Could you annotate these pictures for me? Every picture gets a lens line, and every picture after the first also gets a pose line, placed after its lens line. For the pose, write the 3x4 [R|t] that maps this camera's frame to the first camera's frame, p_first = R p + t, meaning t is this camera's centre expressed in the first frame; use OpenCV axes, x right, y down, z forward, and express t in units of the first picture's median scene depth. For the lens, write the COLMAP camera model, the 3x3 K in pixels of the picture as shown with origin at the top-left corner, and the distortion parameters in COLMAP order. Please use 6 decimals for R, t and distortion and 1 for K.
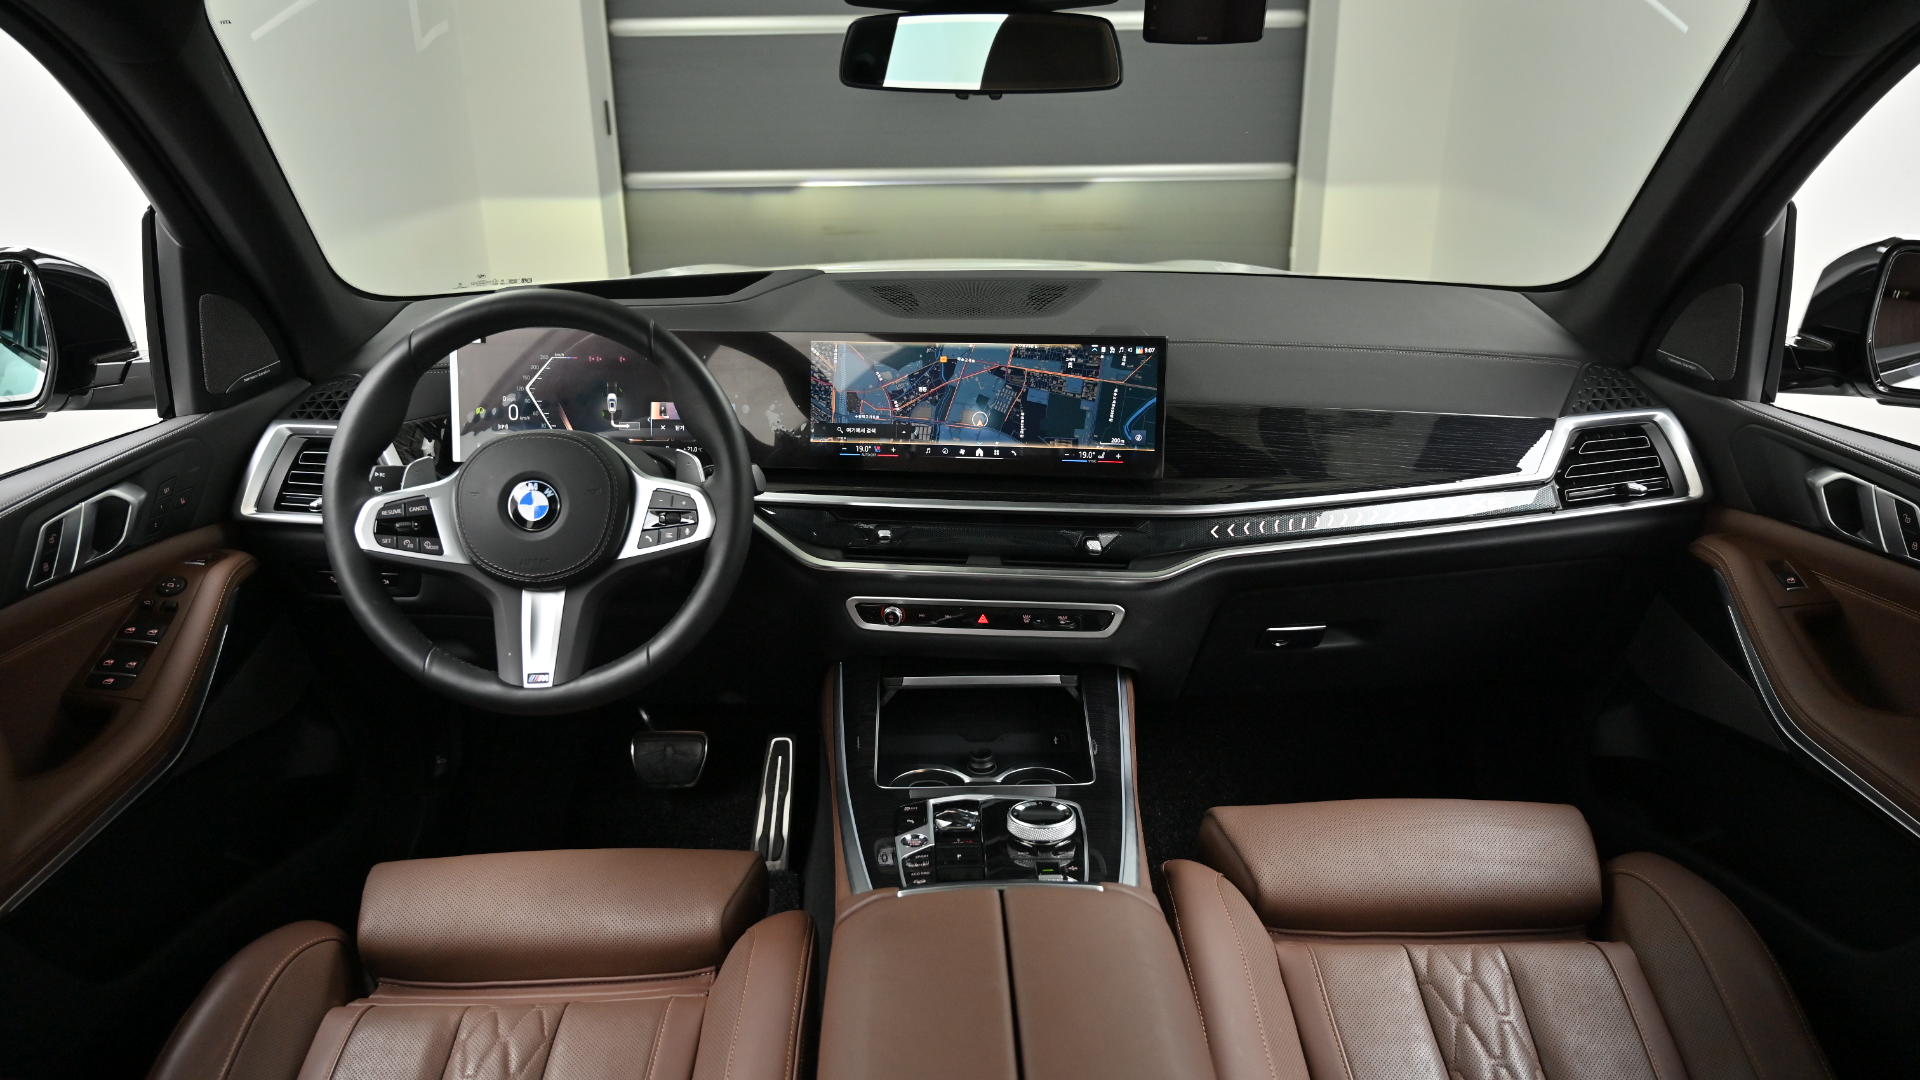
lens RADIAL K [[1321.3, 0, 962.2], [0, 1321.3, 536.1], [0, 0, 1]] dist [-0.012688, 0.002649]
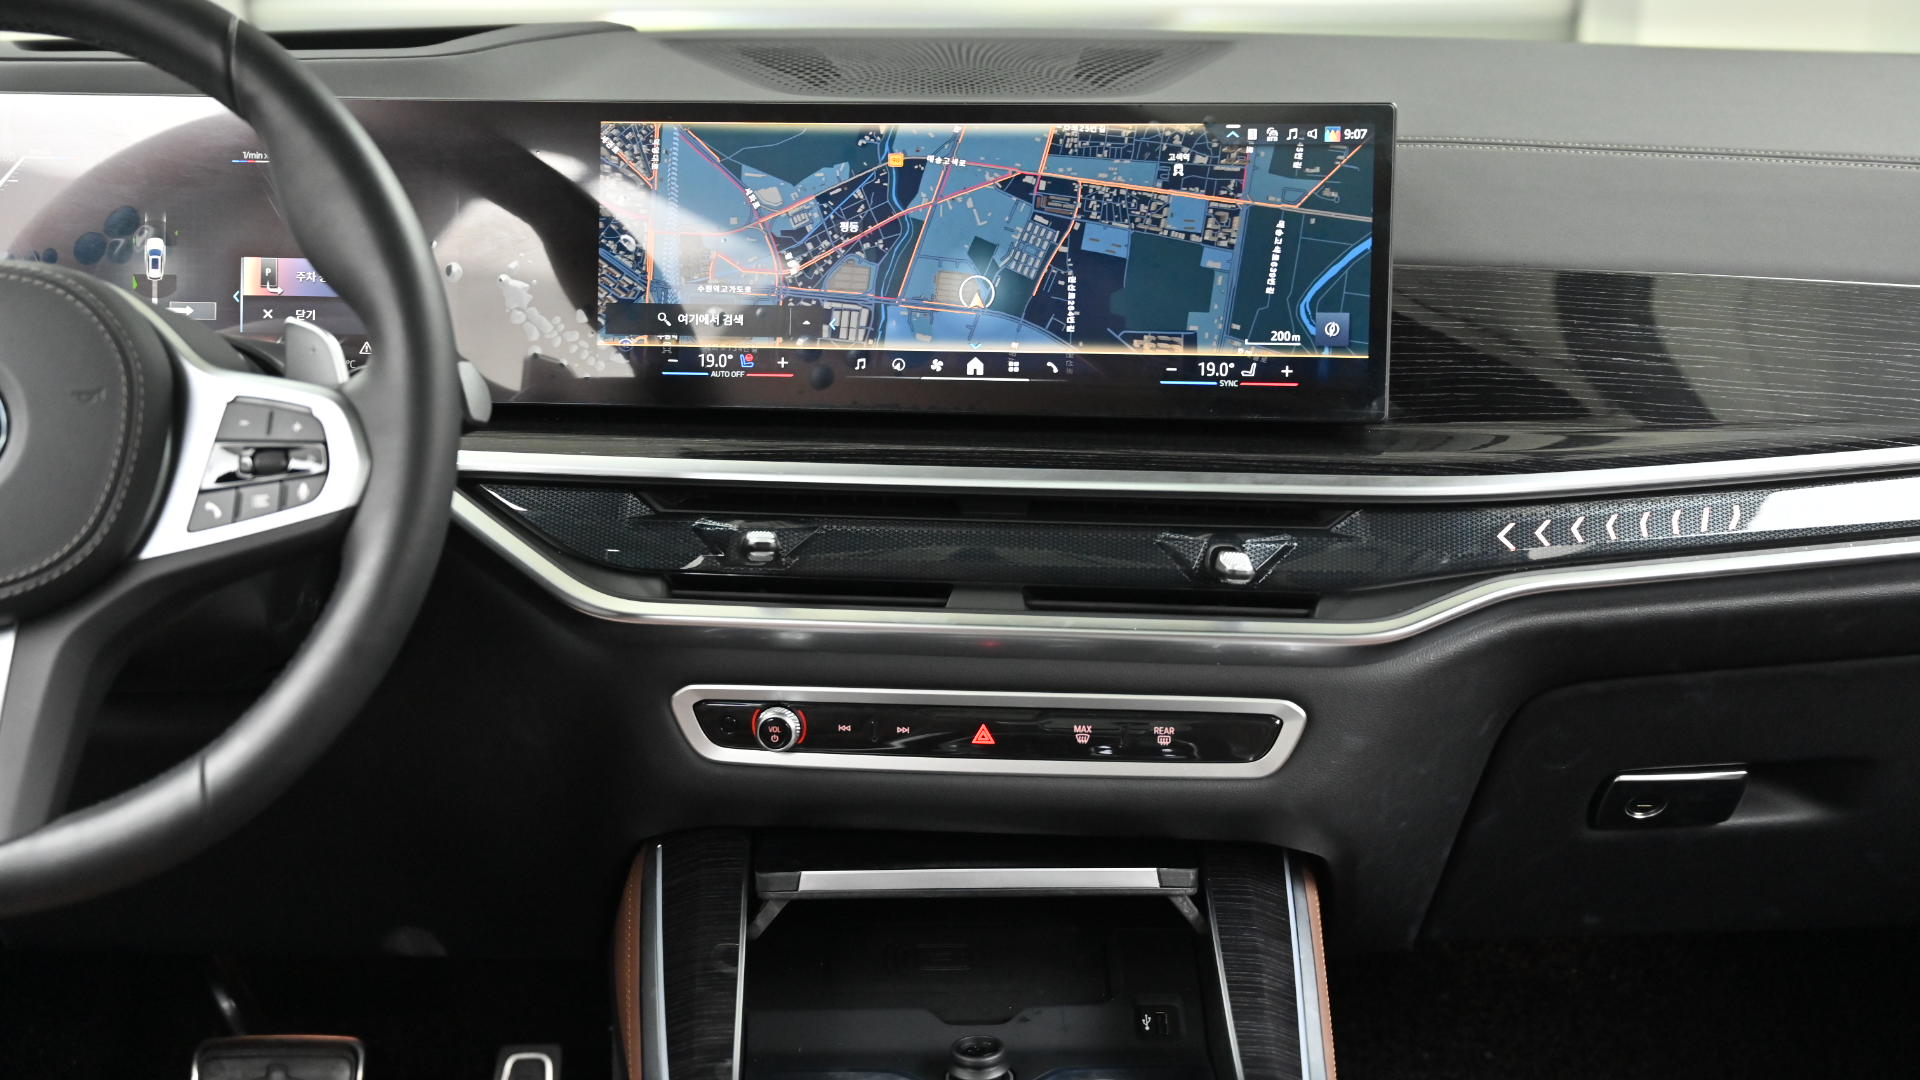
lens RADIAL K [[2609.9, 0, 960.5], [0, 2609.9, 538.6], [0, 0, 1]] dist [-0.008687, 0.000000]
pose [[0.999845, 0.004121, 0.017093, -0.006978], [-0.002657, 0.996398, -0.084763, 0.071130], [-0.017381, 0.084705, 0.996254, 0.127871]]
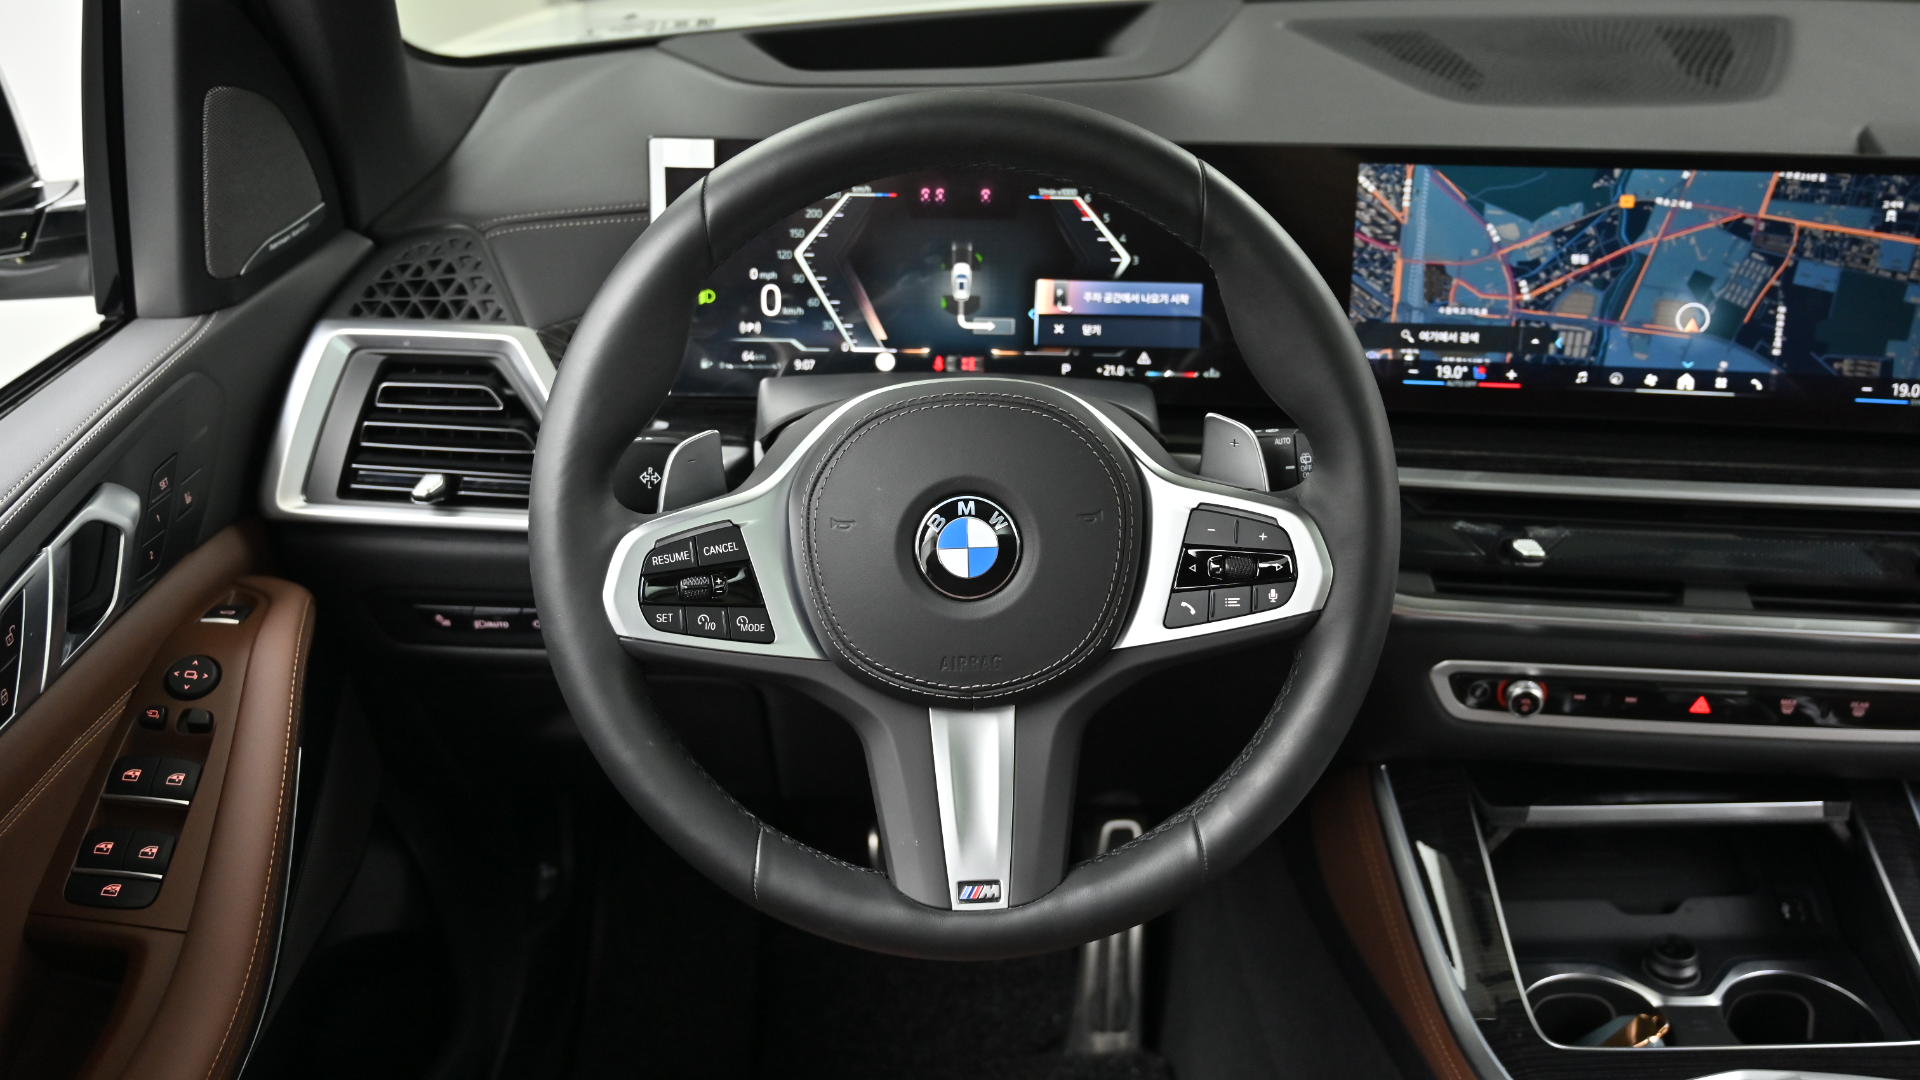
lens RADIAL K [[1917.3, 0, 960.6], [0, 1917.3, 538.6], [0, 0, 1]] dist [-0.004515, 0.000000]
pose [[0.999964, -0.001578, -0.008303, -0.272207], [0.002527, 0.993296, 0.115569, -0.092109], [0.008065, -0.115586, 0.993265, 0.248149]]
